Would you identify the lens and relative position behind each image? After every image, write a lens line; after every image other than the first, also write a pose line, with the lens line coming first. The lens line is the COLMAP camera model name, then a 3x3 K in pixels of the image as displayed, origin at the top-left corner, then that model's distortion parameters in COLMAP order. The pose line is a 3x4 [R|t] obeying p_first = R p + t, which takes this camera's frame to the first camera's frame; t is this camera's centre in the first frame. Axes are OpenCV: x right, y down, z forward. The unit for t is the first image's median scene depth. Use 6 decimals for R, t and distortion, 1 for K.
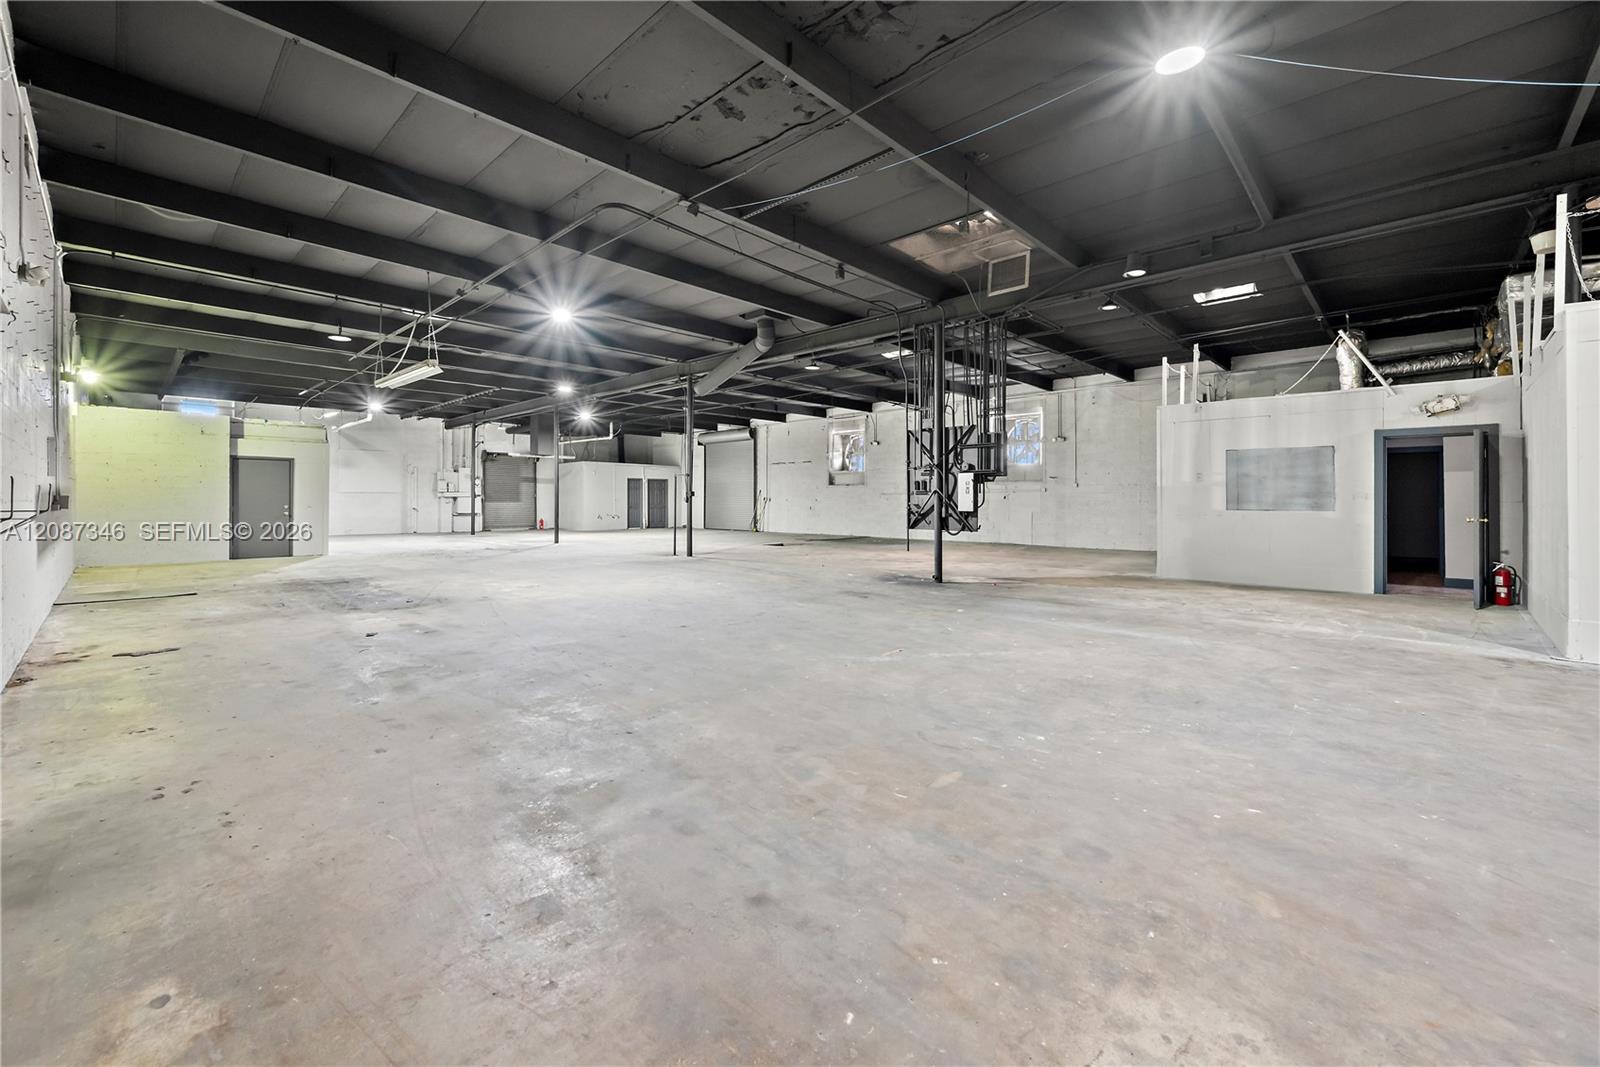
lens RADIAL K [[657.2, 0, 803.2], [0, 657.2, 504.0], [0, 0, 1]] dist [-0.000156, -0.000095]
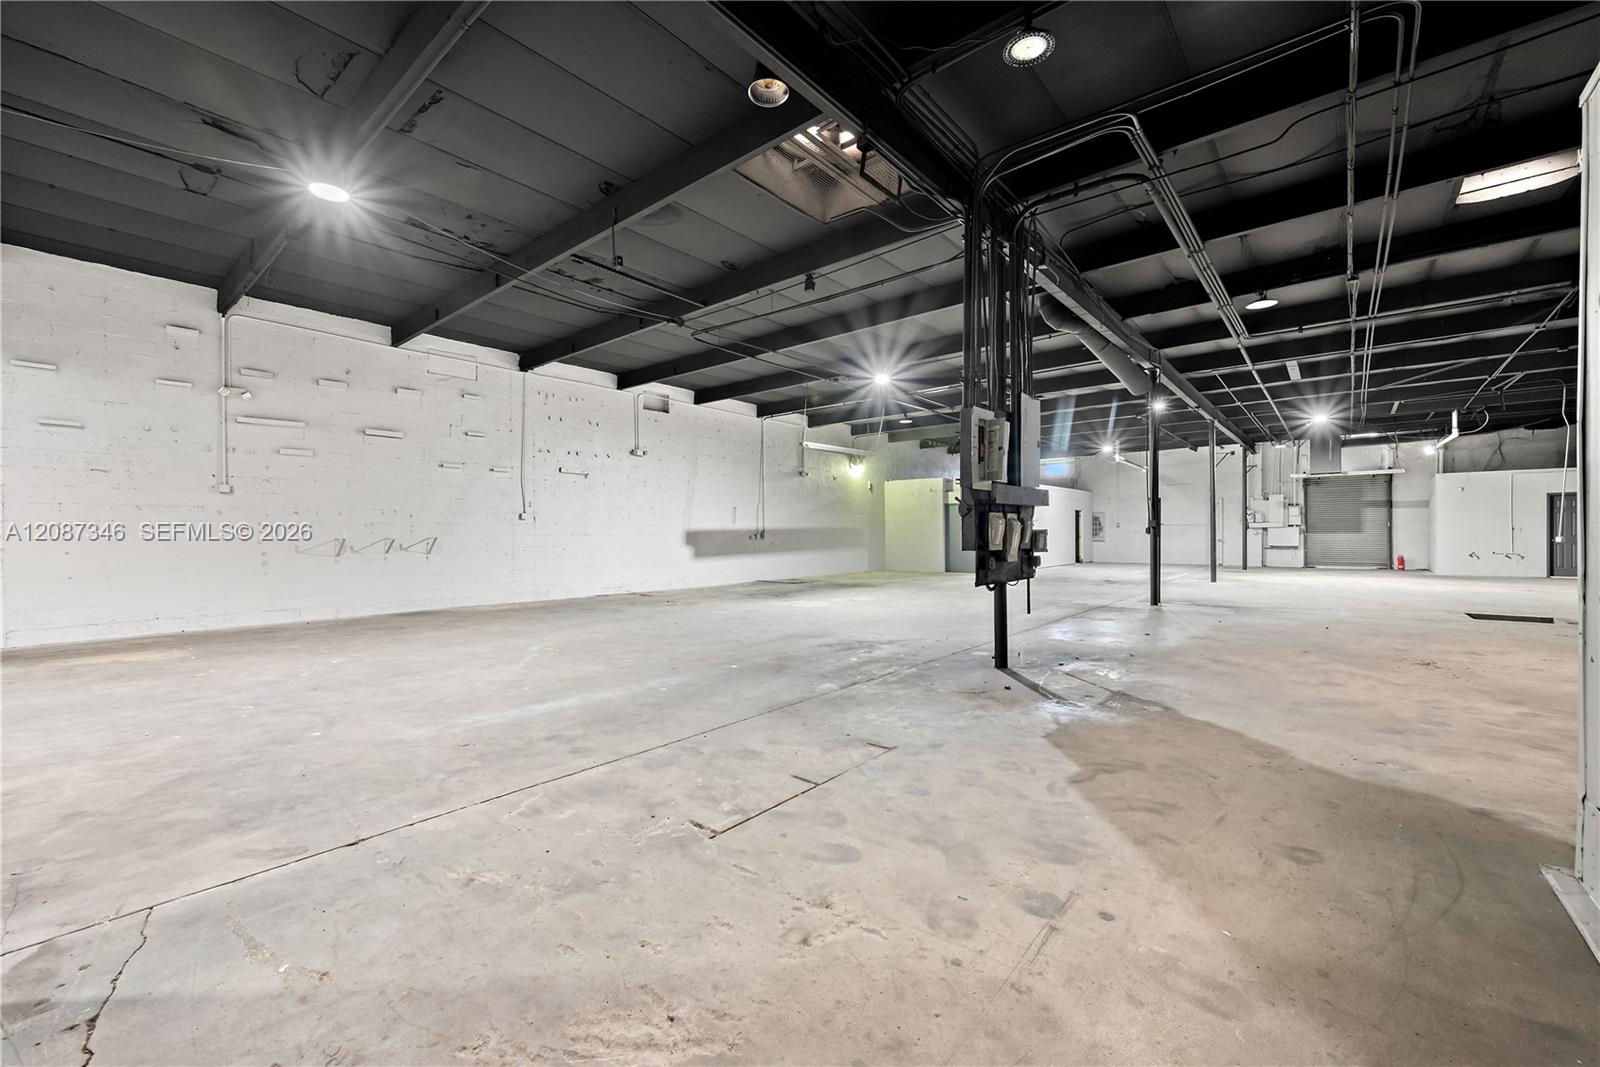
lens RADIAL K [[644.2, 0, 800.0], [0, 644.2, 533.5], [0, 0, 1]] dist [-0.000819, -0.000076]
pose [[0.048920, -0.003698, -0.998796, 0.431877], [-0.000728, 0.999993, -0.003738, 0.000985], [0.998802, 0.000910, 0.048917, 0.423835]]
